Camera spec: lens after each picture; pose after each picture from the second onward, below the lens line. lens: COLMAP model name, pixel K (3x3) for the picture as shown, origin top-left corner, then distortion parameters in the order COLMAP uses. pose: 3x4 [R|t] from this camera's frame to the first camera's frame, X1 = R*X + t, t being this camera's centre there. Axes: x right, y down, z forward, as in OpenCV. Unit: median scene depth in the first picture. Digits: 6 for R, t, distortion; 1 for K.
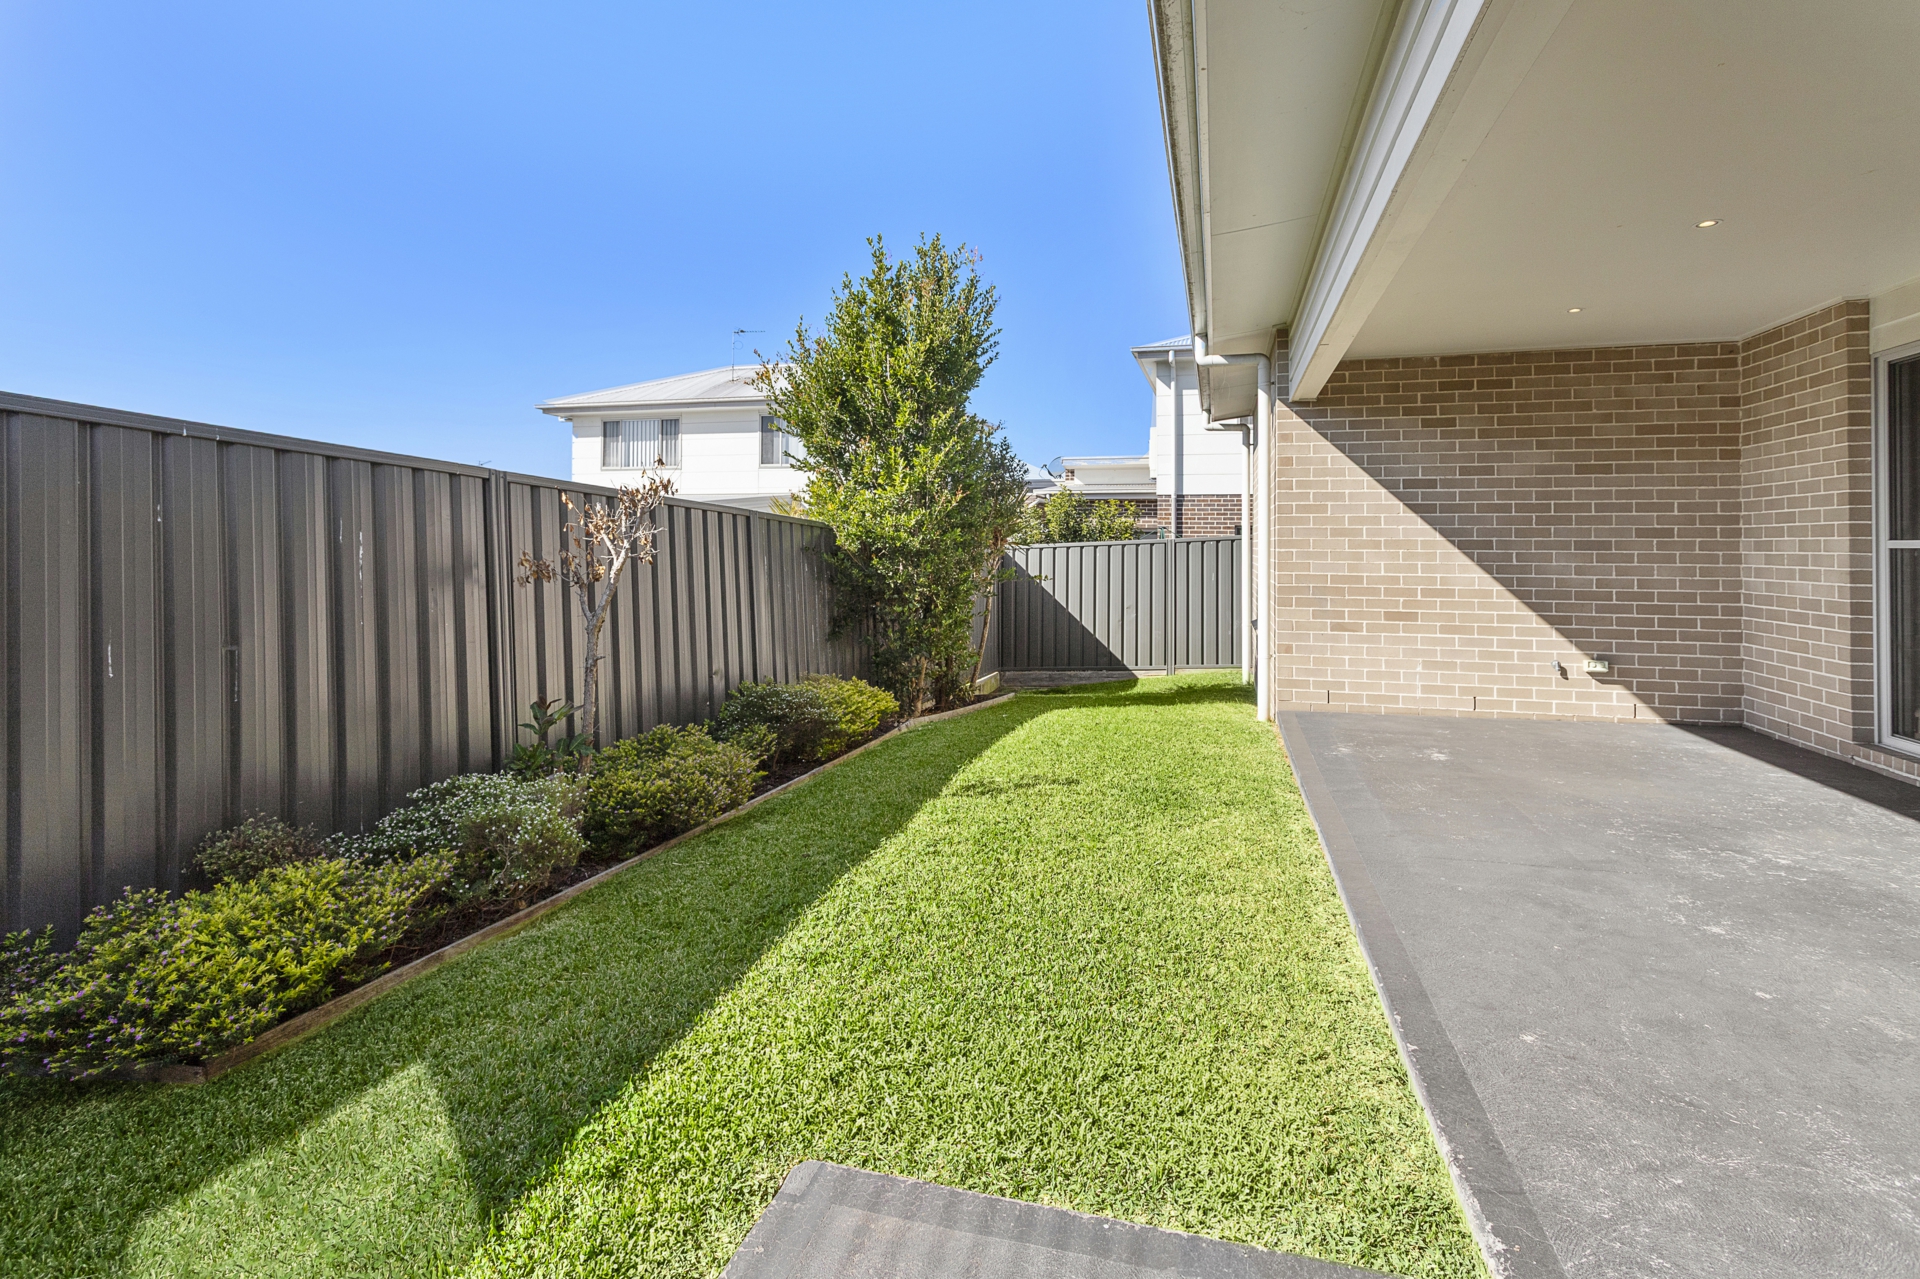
lens RADIAL K [[916.7, 0, 969.3], [0, 916.7, 630.1], [0, 0, 1]] dist [-0.001203, 0.000658]
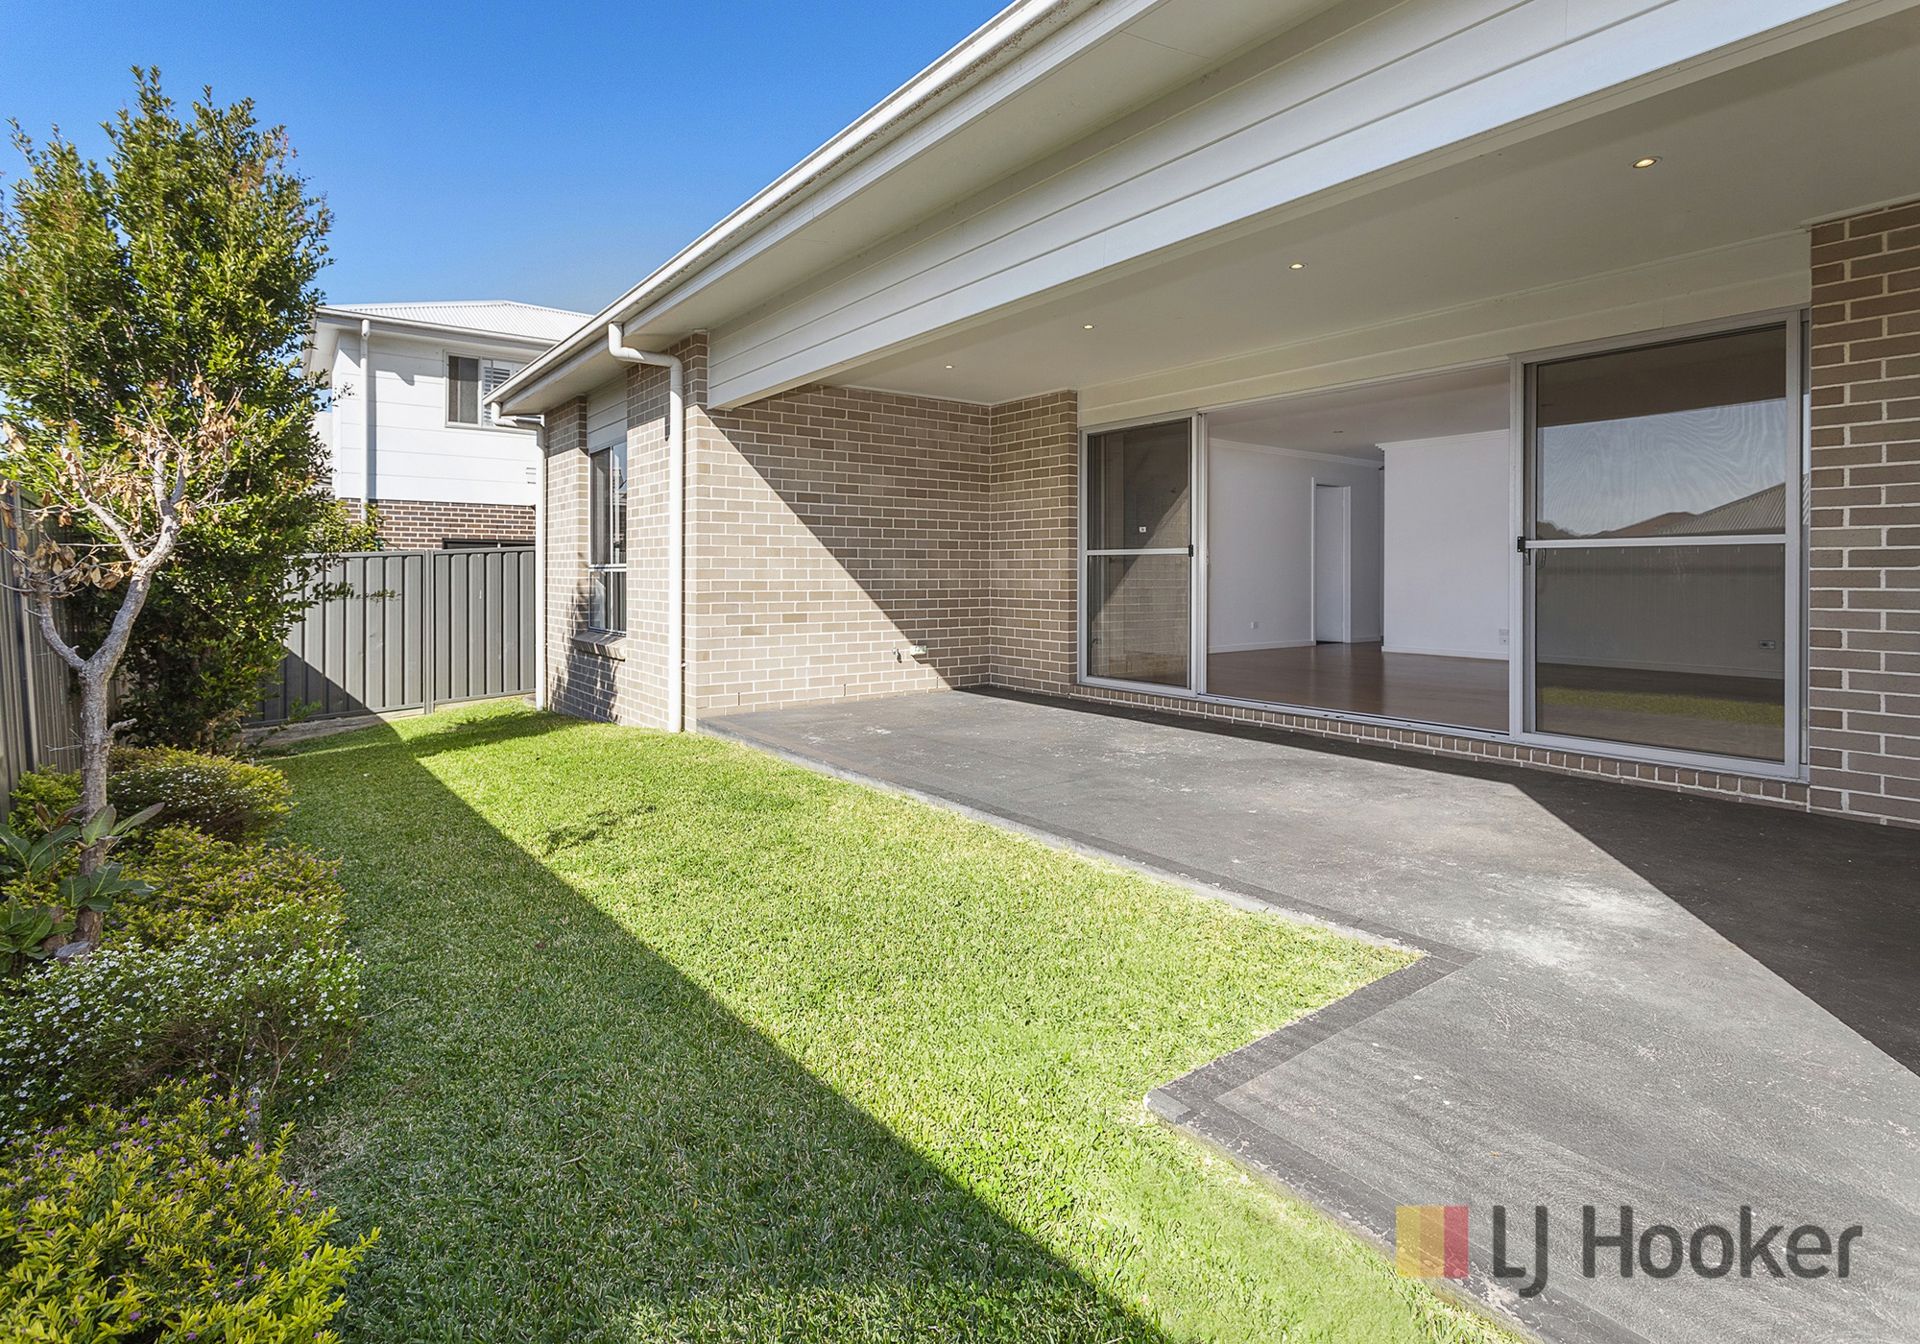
lens RADIAL K [[956.0, 0, 970.7], [0, 956.0, 679.9], [0, 0, 1]] dist [-0.002511, 0.001390]
pose [[0.605275, -0.096155, 0.790187, -0.332181], [0.076767, 0.995102, 0.062287, 0.003717], [-0.792306, 0.022960, 0.609692, 0.138508]]
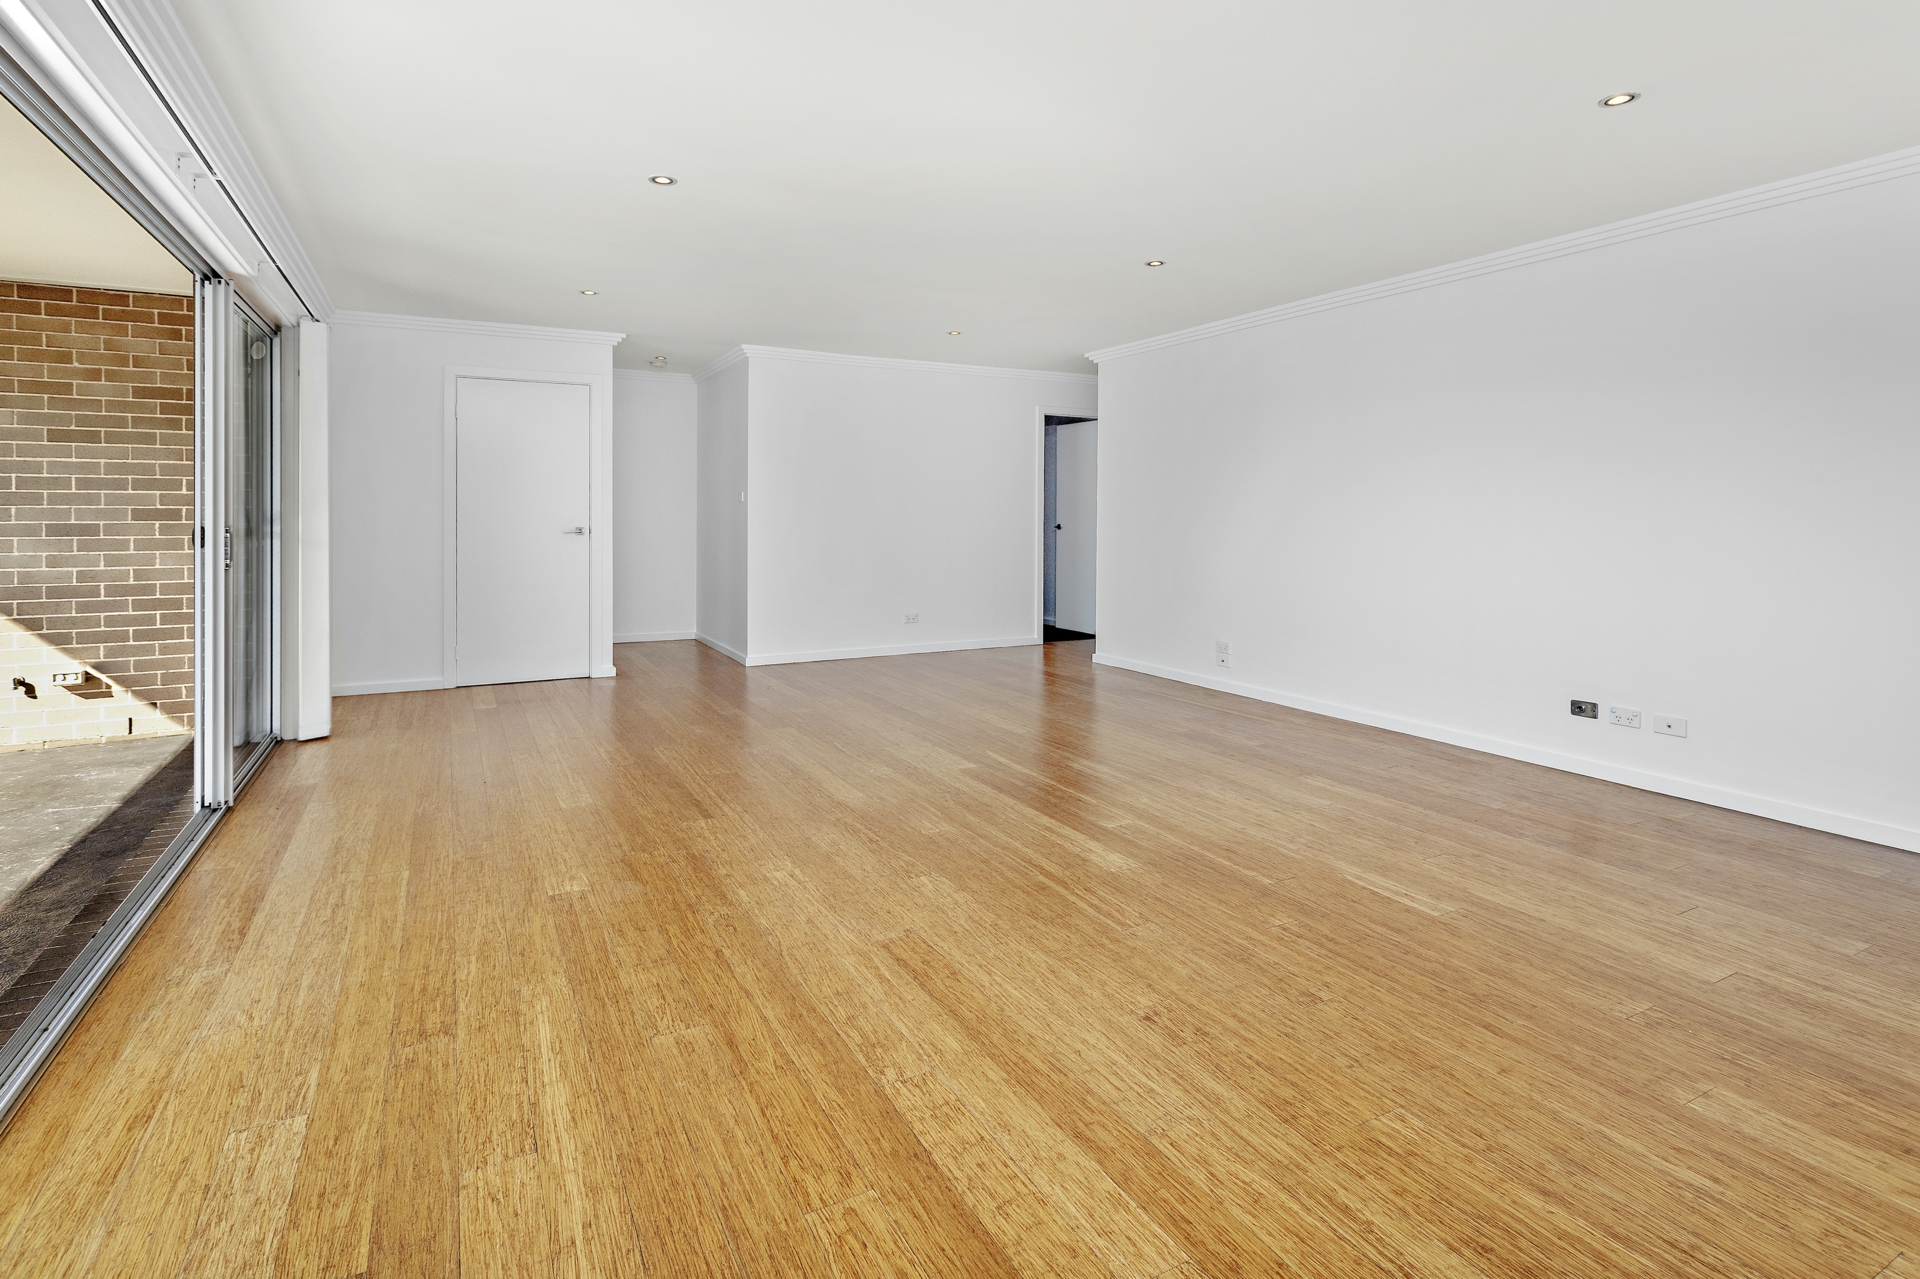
lens RADIAL K [[916.7, 0, 956.0], [0, 916.7, 636.8], [0, 0, 1]] dist [-0.001203, 0.000658]
pose [[0.734918, -0.093779, 0.671641, 0.699273], [0.068593, 0.995593, 0.063957, 0.004102], [-0.674679, -0.000933, 0.738111, -0.134618]]
